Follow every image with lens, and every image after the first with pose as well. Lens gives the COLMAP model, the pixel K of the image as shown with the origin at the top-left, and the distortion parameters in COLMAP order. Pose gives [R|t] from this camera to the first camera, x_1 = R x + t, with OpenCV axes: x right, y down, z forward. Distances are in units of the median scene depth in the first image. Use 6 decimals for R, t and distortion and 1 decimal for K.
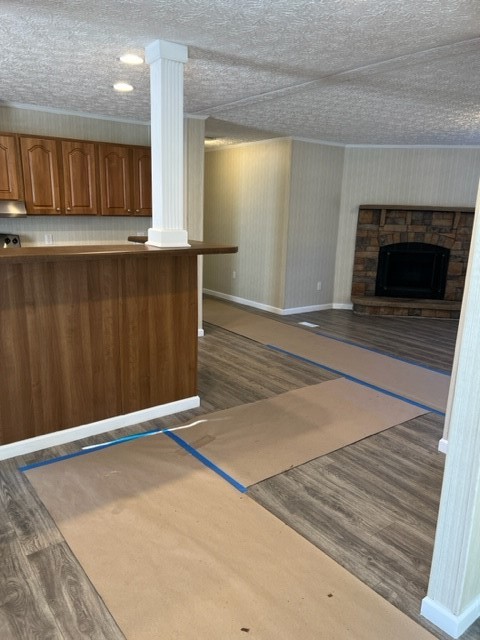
lens RADIAL K [[479.2, 0, 237.7], [0, 479.2, 325.8], [0, 0, 1]] dist [0.050231, -0.058458]
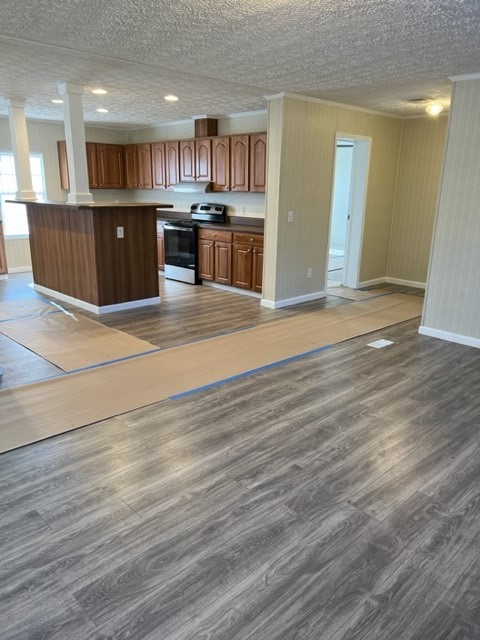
lens RADIAL K [[479.2, 0, 235.8], [0, 479.2, 316.9], [0, 0, 1]] dist [0.050231, -0.058458]
pose [[0.125811, 0.230140, -0.964991, 1.014358], [-0.256911, 0.947095, 0.192377, -0.156101], [0.958211, 0.223713, 0.178280, 0.835985]]
